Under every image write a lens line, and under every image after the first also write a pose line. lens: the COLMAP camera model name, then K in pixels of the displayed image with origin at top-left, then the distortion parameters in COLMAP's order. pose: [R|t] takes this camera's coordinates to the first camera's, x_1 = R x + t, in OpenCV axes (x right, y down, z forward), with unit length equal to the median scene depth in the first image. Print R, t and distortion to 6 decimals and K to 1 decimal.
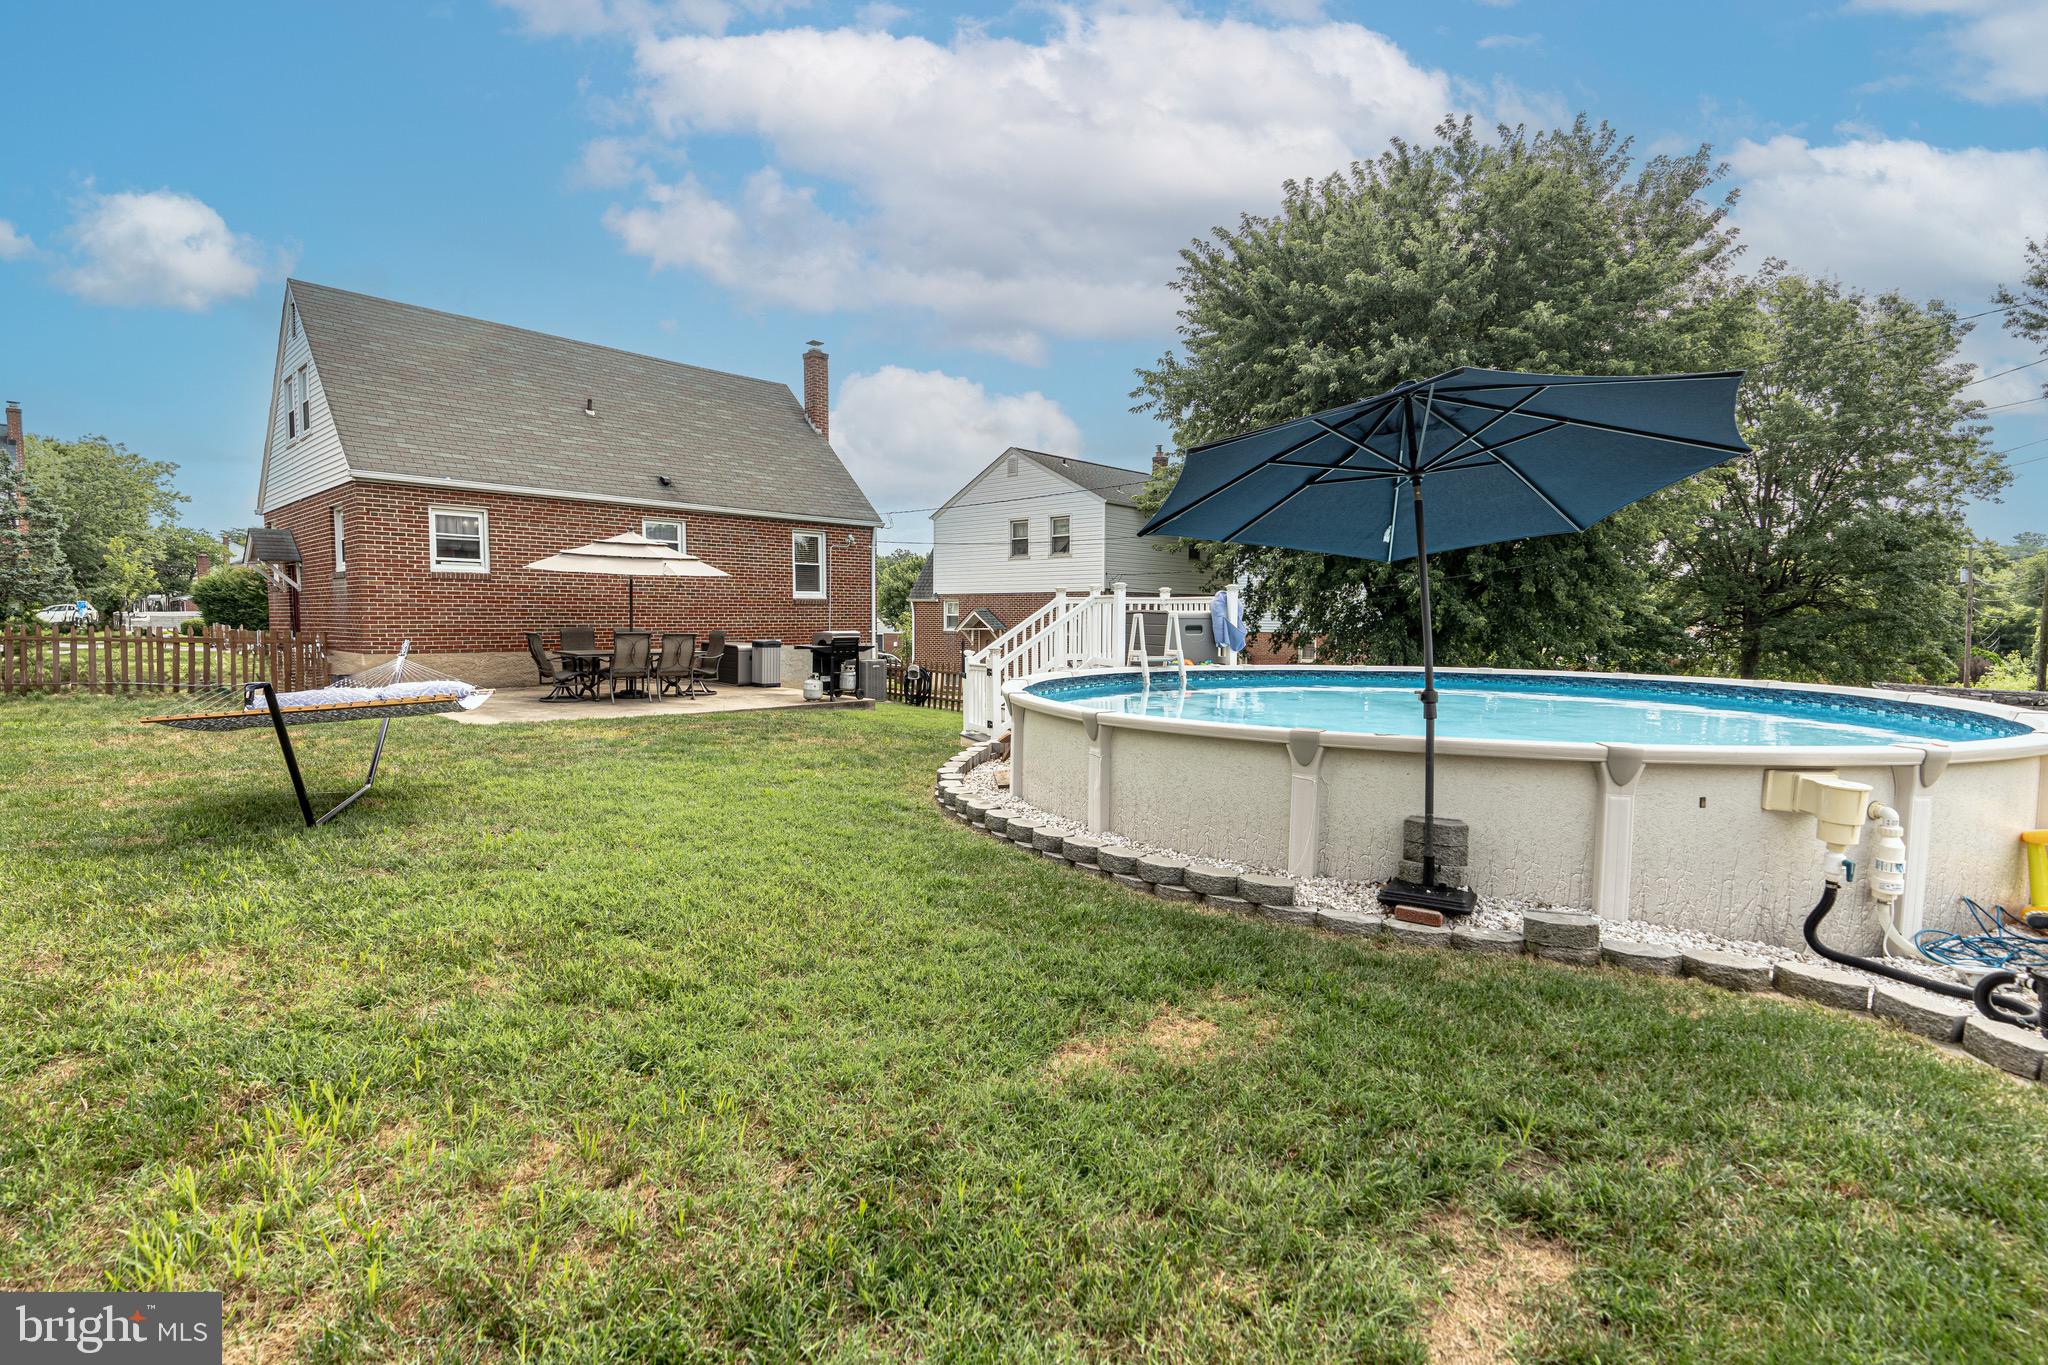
lens RADIAL K [[922.1, 0, 1032.2], [0, 922.1, 680.0], [0, 0, 1]] dist [-0.008649, 0.003712]
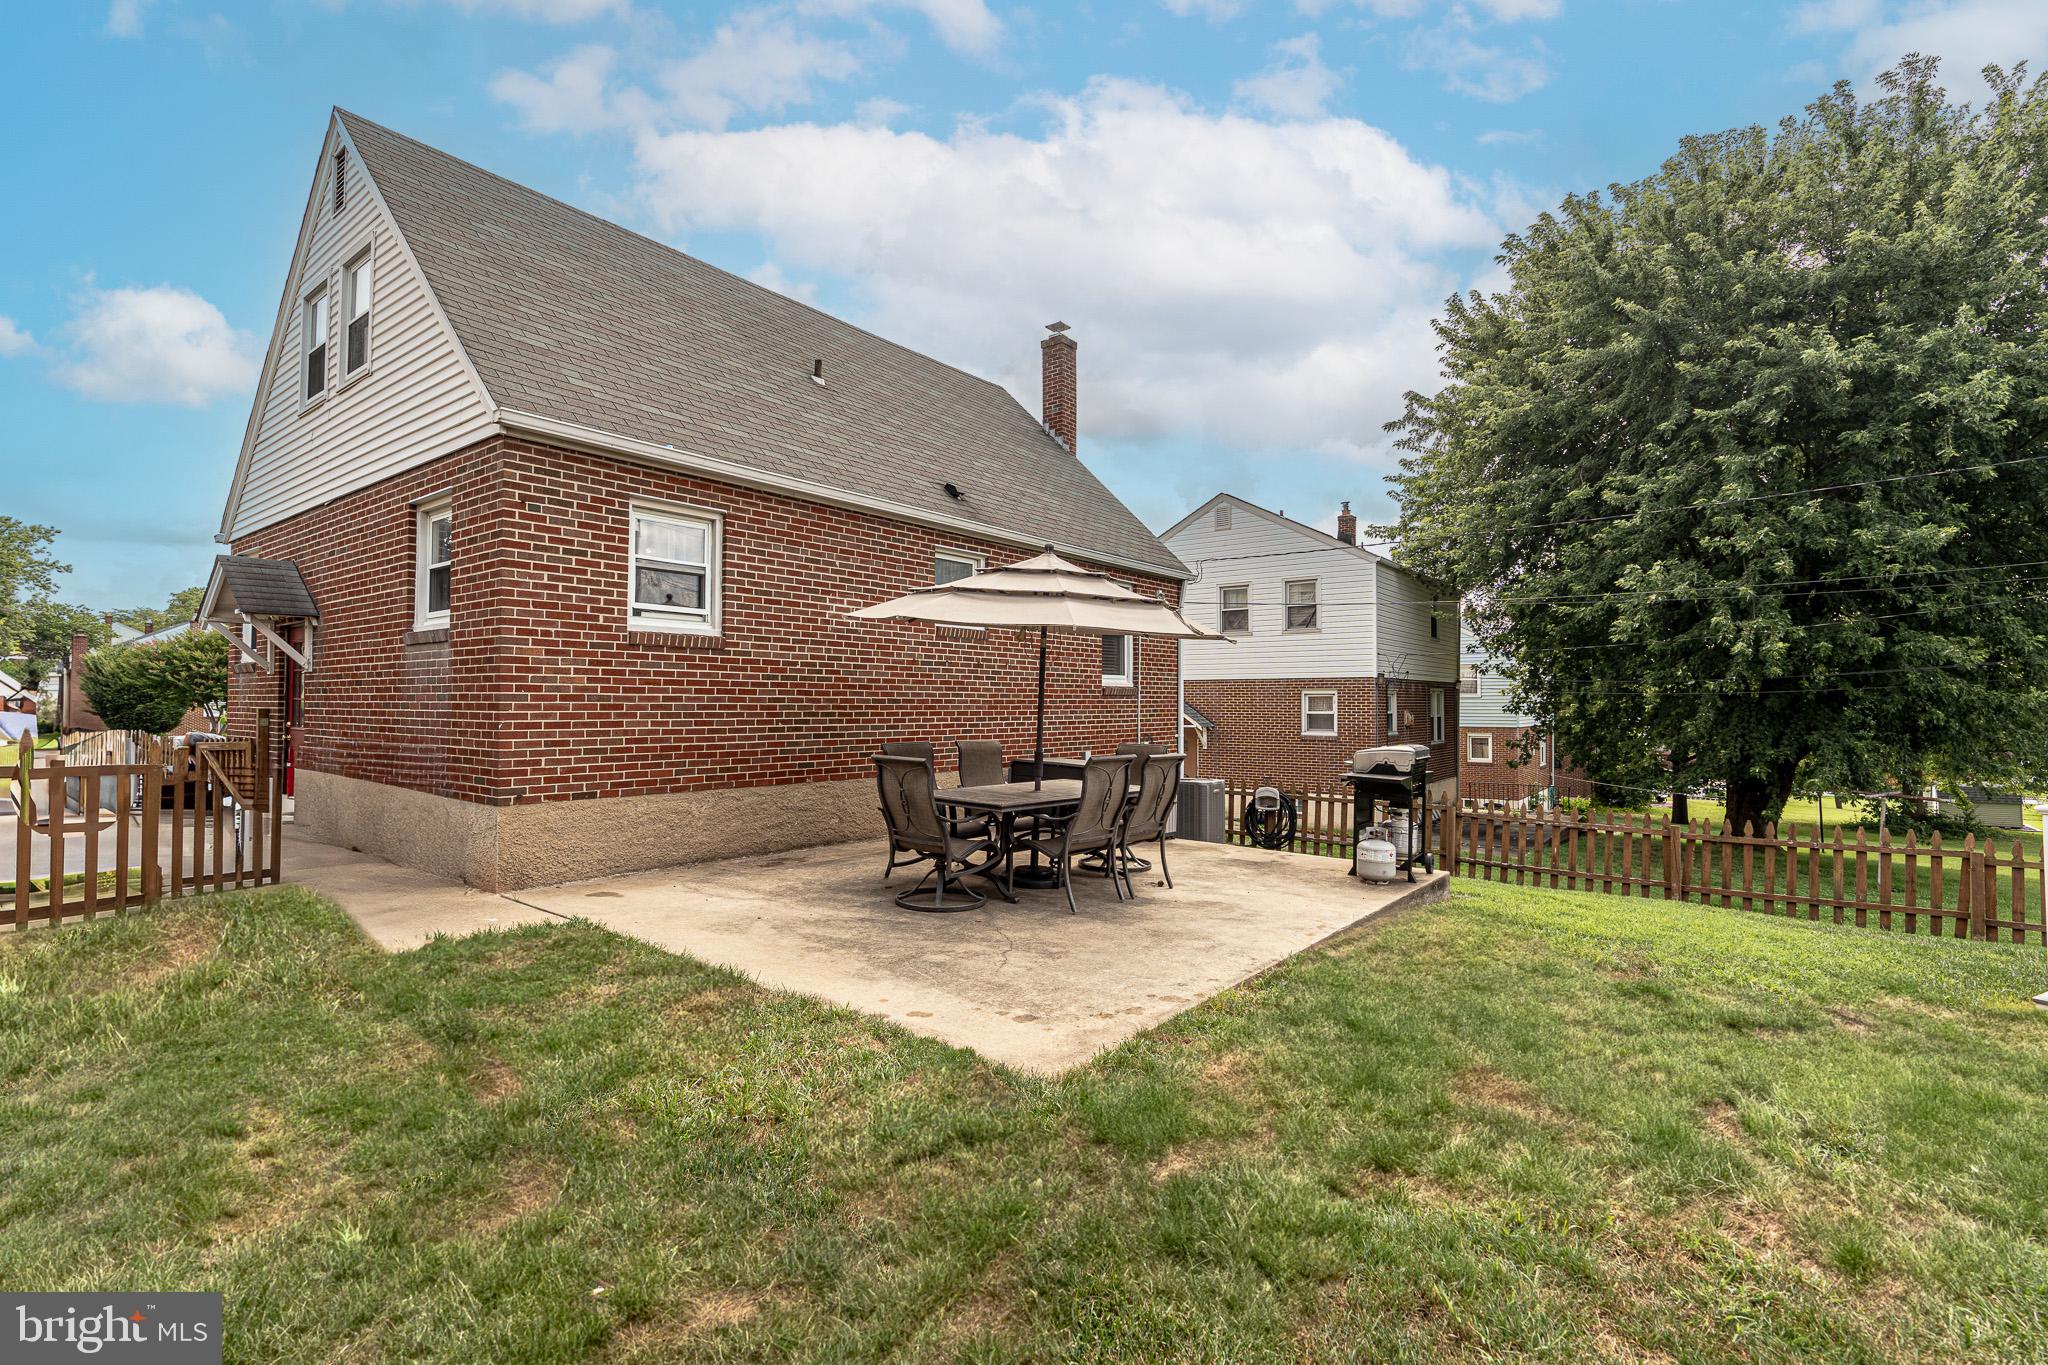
lens RADIAL K [[922.1, 0, 1032.2], [0, 922.1, 680.0], [0, 0, 1]] dist [-0.008649, 0.003712]
pose [[0.997115, 0.001030, 0.075905, -0.351364], [0.006139, 0.995540, -0.094144, -0.032229], [-0.075663, 0.094338, 0.992661, 0.366577]]
